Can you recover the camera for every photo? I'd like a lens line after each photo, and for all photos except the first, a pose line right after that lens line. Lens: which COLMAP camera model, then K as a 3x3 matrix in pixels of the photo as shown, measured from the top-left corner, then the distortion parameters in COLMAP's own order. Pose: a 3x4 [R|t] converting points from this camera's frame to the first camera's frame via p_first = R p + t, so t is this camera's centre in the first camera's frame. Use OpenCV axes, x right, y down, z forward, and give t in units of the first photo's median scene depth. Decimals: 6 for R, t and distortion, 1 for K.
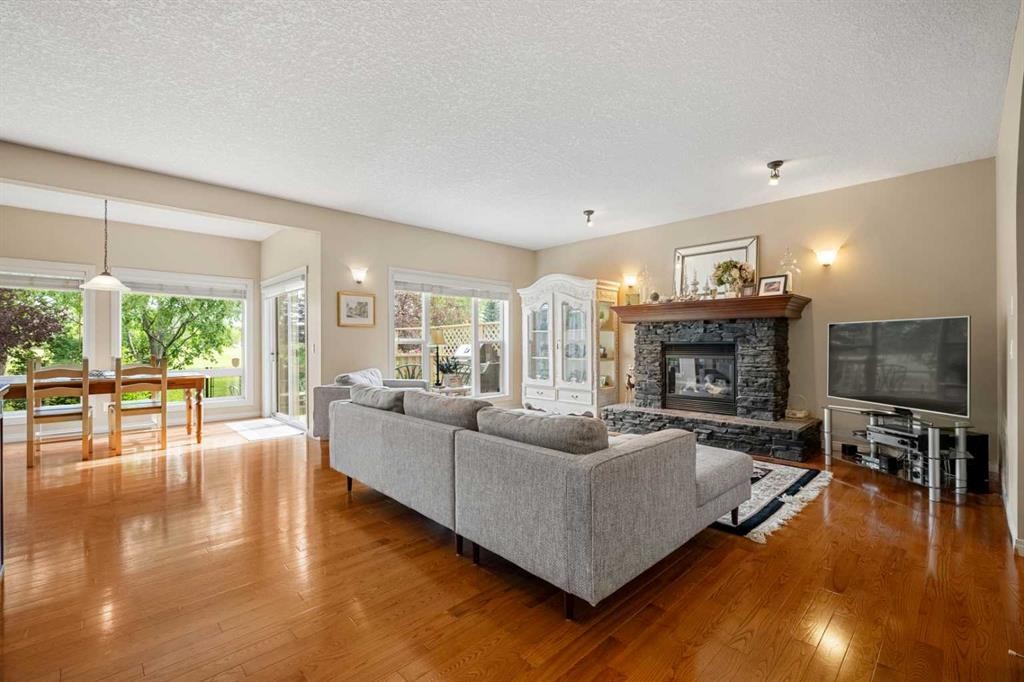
lens RADIAL K [[440.7, 0, 508.4], [0, 440.7, 340.4], [0, 0, 1]] dist [0.002621, -0.000416]
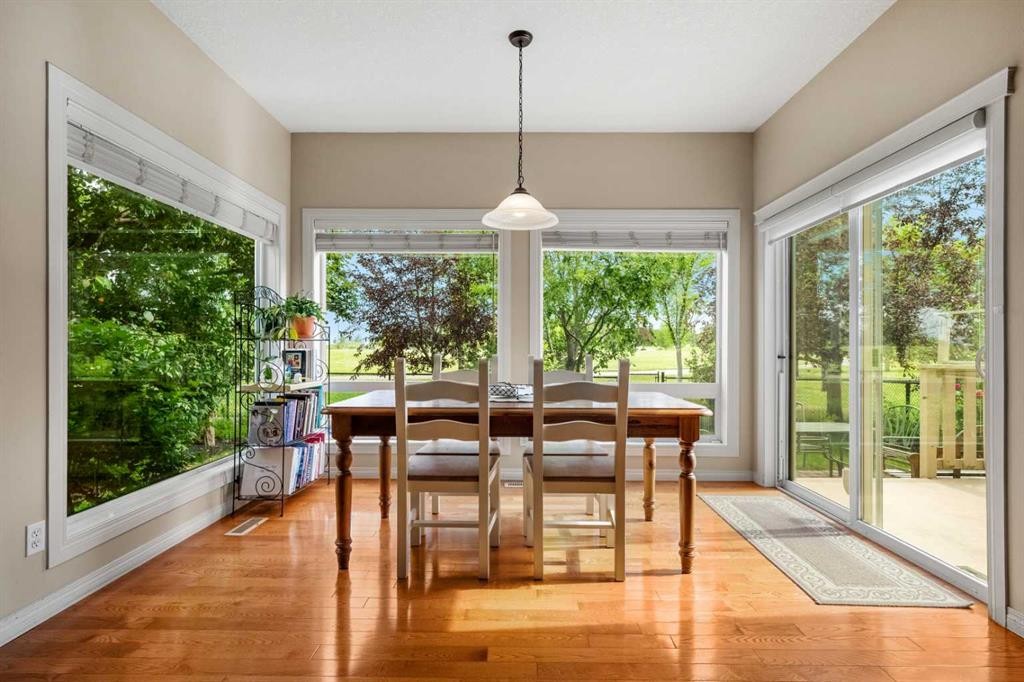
lens RADIAL K [[495.1, 0, 512.9], [0, 495.1, 347.9], [0, 0, 1]] dist [-0.003635, -0.000095]
pose [[0.711808, 0.008466, -0.702323, -0.368017], [-0.002296, 0.999950, 0.009727, 0.015205], [0.702371, -0.005311, 0.711792, 0.418606]]
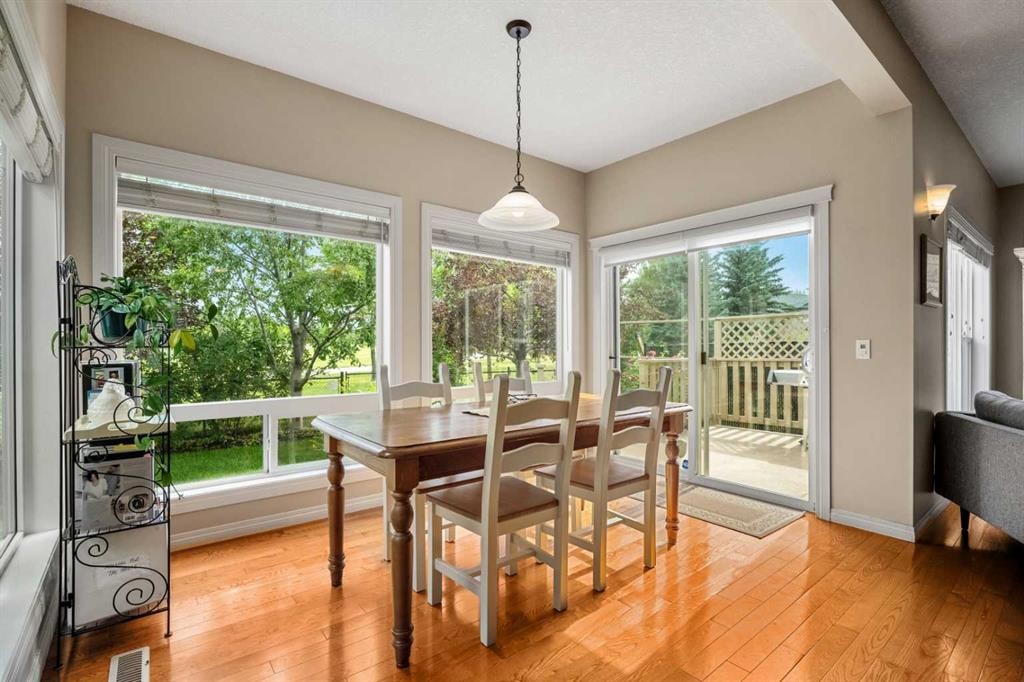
lens RADIAL K [[475.7, 0, 516.3], [0, 475.7, 345.5], [0, 0, 1]] dist [-0.002805, -0.001295]
pose [[0.995753, 0.003956, -0.091979, -0.610779], [-0.003287, 0.999967, 0.007428, 0.008391], [0.092005, -0.007094, 0.995733, 0.345939]]
